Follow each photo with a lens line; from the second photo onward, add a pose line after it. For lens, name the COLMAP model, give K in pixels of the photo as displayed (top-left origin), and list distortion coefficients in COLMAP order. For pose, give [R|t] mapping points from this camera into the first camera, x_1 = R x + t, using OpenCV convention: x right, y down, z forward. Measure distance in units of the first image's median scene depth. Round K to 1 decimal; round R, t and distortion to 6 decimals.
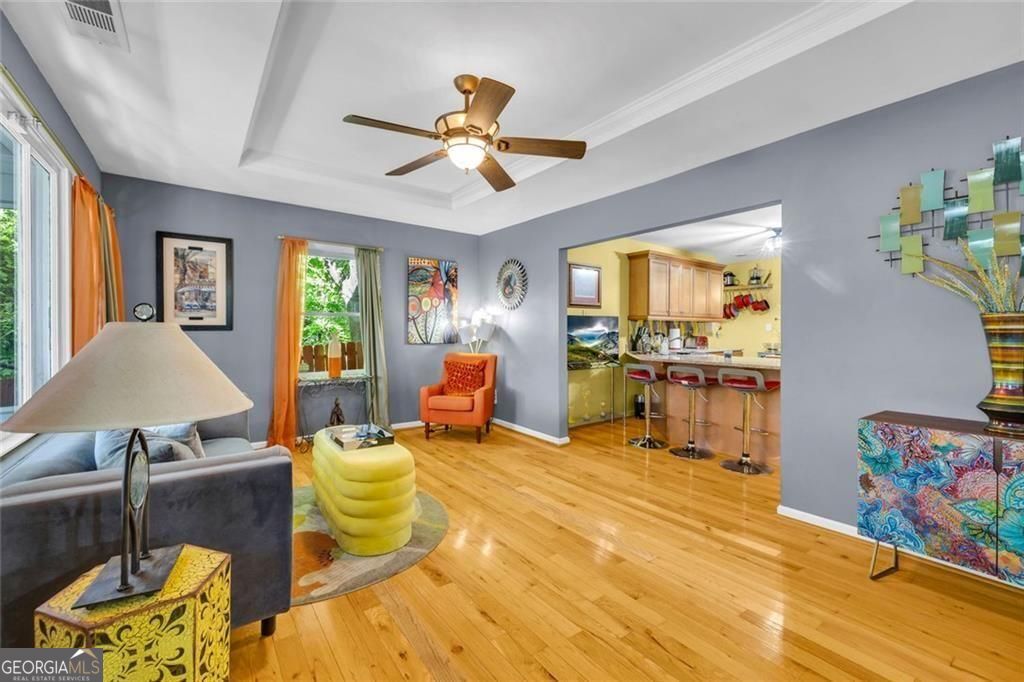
lens RADIAL K [[433.4, 0, 508.9], [0, 433.4, 334.9], [0, 0, 1]] dist [0.001622, 0.000310]
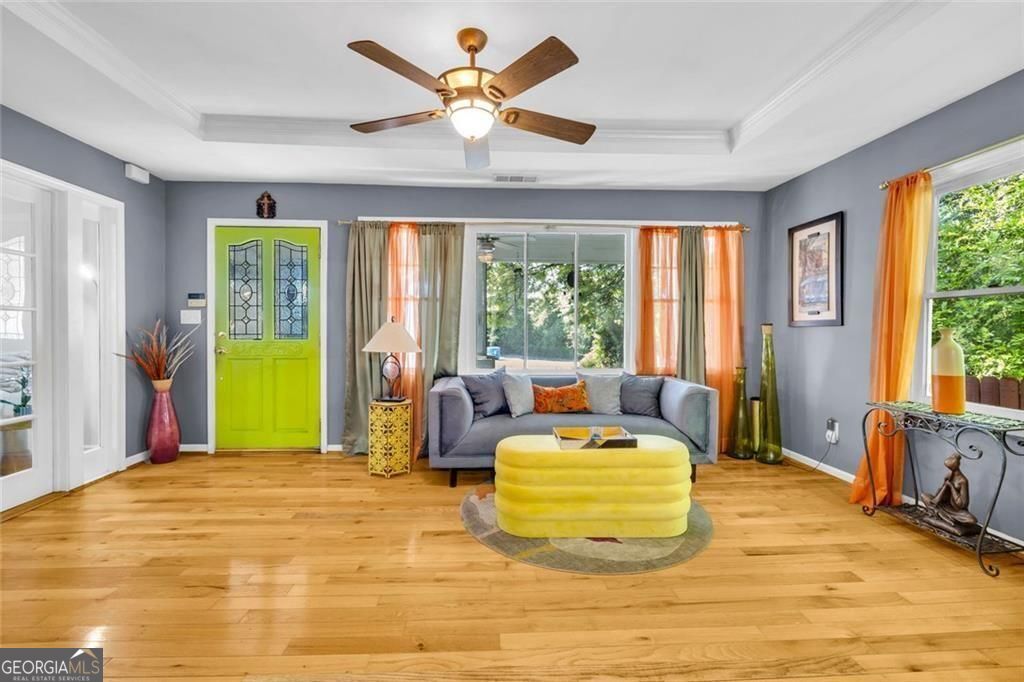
lens RADIAL K [[433.4, 0, 515.9], [0, 433.4, 333.7], [0, 0, 1]] dist [0.001622, 0.000310]
pose [[-0.544961, 0.005696, -0.838442, 0.396635], [-0.014717, 0.999758, 0.016357, -0.000348], [0.838332, 0.021253, -0.544745, 1.032181]]
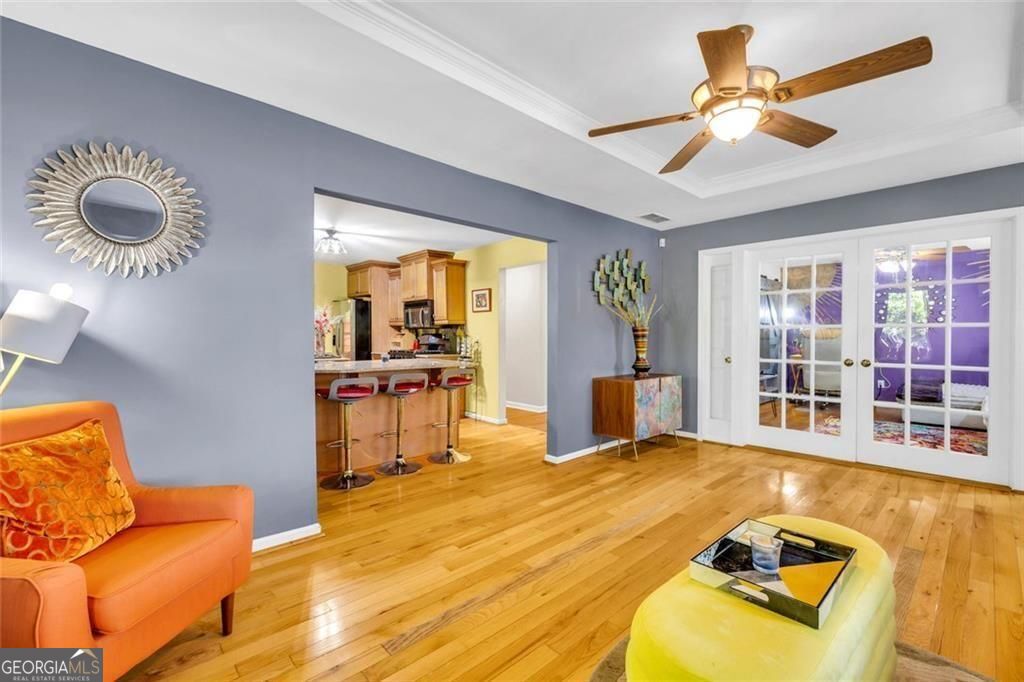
lens RADIAL K [[433.4, 0, 509.3], [0, 433.4, 339.7], [0, 0, 1]] dist [0.001622, 0.000310]
pose [[-0.098979, -0.014884, 0.994978, -0.588501], [0.010269, 0.999820, 0.015978, -0.011622], [-0.995037, 0.011799, -0.098808, 1.000418]]
